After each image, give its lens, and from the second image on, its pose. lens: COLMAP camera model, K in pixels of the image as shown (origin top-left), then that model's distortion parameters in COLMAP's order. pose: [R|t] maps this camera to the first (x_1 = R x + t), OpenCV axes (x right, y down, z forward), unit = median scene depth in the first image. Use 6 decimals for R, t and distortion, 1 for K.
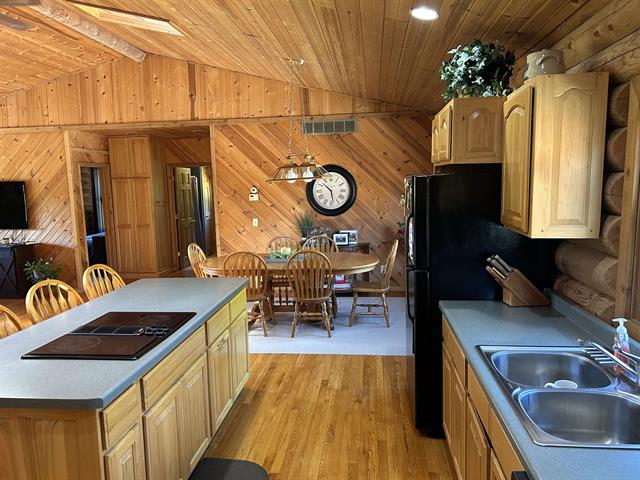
lens RADIAL K [[484.9, 0, 316.9], [0, 484.9, 240.5], [0, 0, 1]] dist [0.058117, -0.057942]
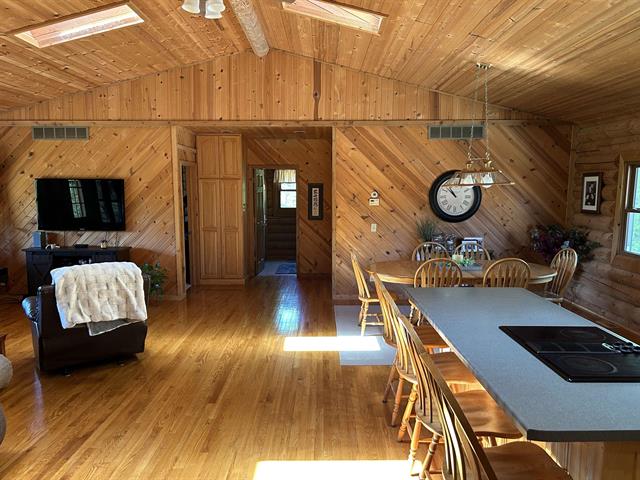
lens RADIAL K [[484.9, 0, 319.1], [0, 484.9, 239.7], [0, 0, 1]] dist [0.058117, -0.057942]
pose [[0.992821, 0.012462, 0.118957, -0.357632], [-0.011209, 0.999875, -0.011194, -0.001281], [-0.119081, 0.009781, 0.992836, 0.050735]]
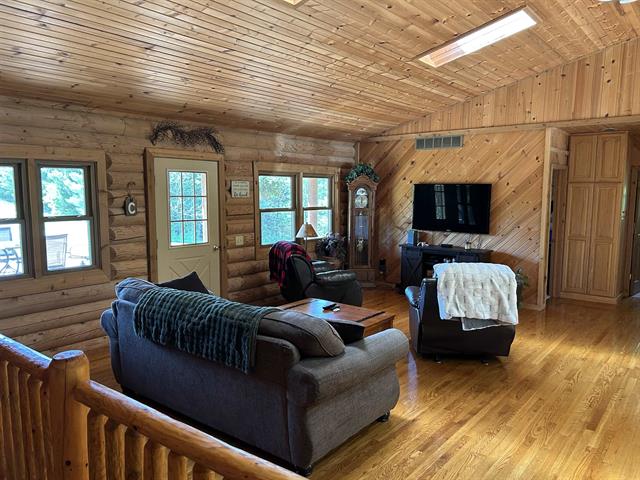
lens RADIAL K [[484.9, 0, 320.8], [0, 484.9, 238.6], [0, 0, 1]] dist [0.058117, -0.057942]
pose [[0.851781, 0.082601, -0.517346, -0.401403], [-0.090384, 0.995855, 0.010188, 0.004152], [0.516043, 0.038082, 0.855716, 0.035848]]
